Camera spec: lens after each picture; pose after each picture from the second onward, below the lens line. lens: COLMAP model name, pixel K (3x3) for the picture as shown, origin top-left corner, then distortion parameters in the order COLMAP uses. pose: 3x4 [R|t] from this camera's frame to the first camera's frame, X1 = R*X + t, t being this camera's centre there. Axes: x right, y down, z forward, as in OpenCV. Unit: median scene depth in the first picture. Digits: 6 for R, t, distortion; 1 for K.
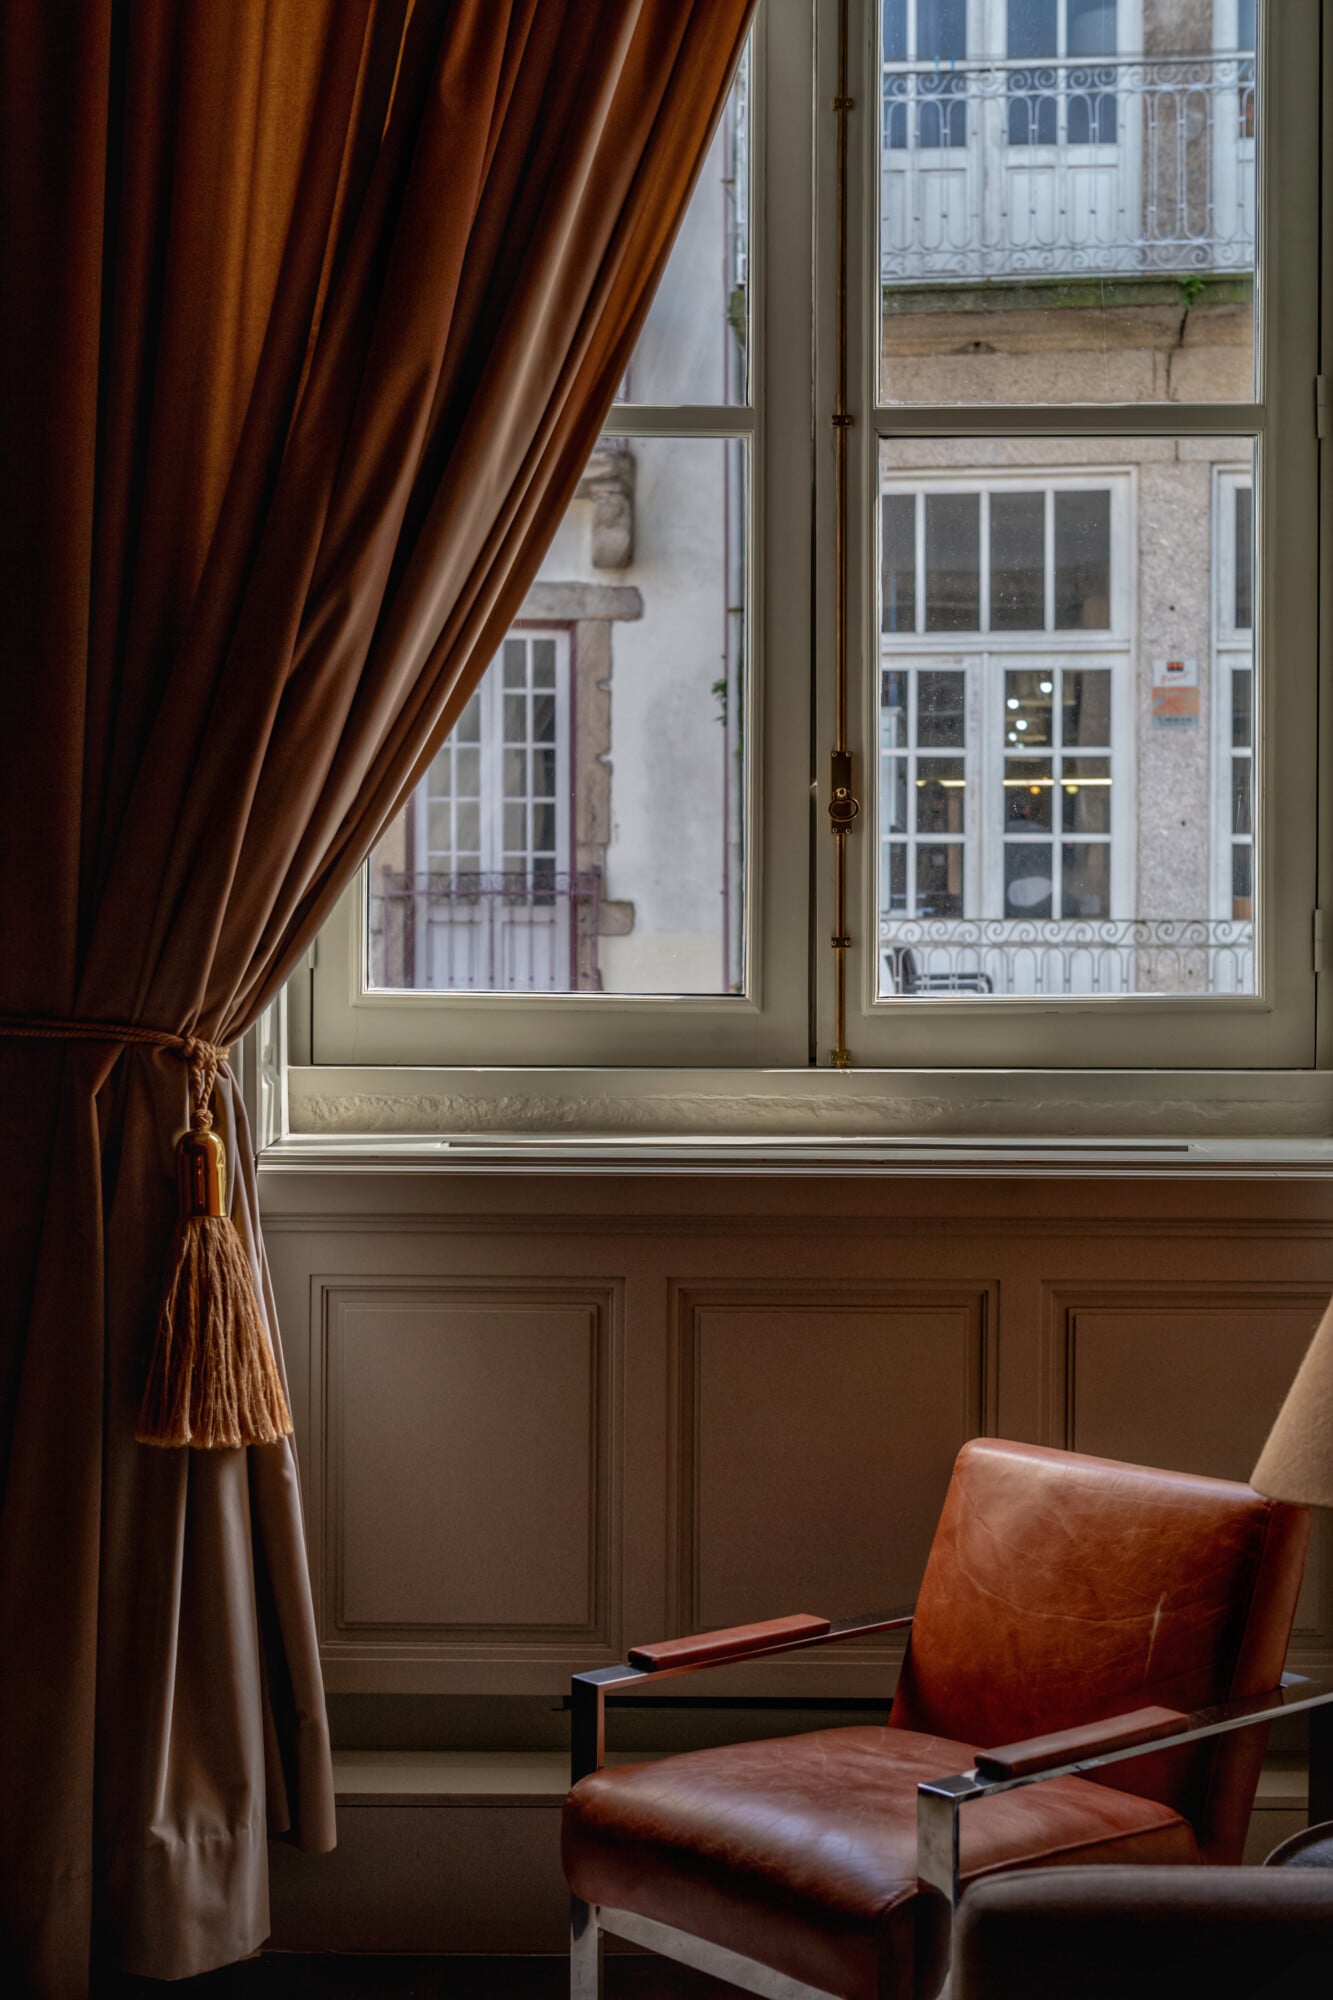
lens RADIAL K [[2979.3, 0, 666.5], [0, 2979.3, 1000.0], [0, 0, 1]] dist [0.015970, -0.077139]
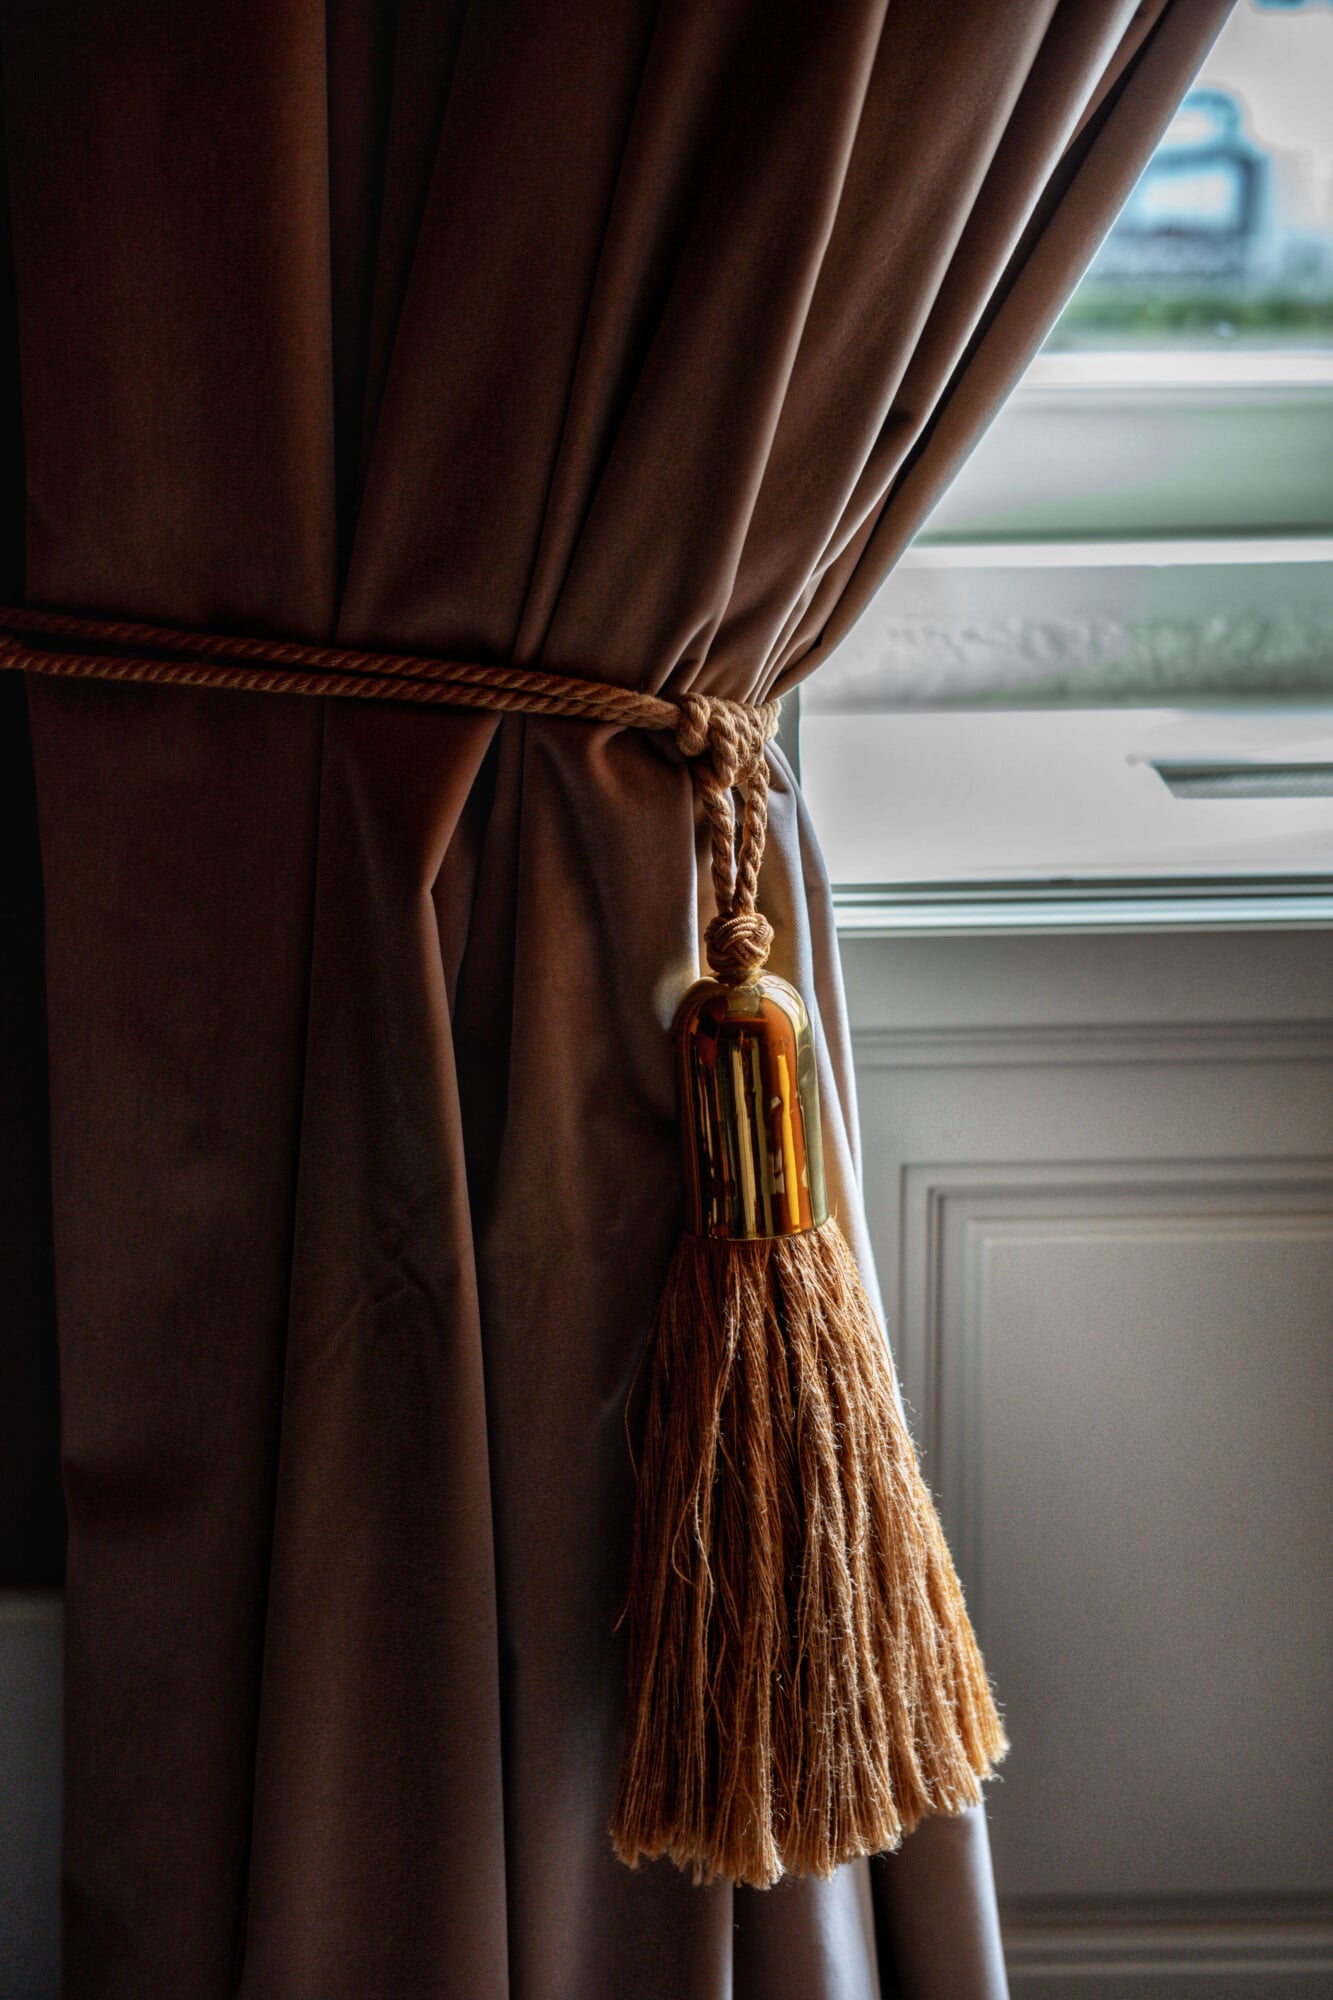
lens RADIAL K [[2979.3, 0, 666.5], [0, 2979.3, 1000.0], [0, 0, 1]] dist [0.015970, -0.077139]
pose [[0.999596, -0.027599, 0.006865, -0.167481], [0.024321, 0.954671, 0.296667, -0.055479], [-0.014741, -0.296380, 0.954956, 0.671938]]
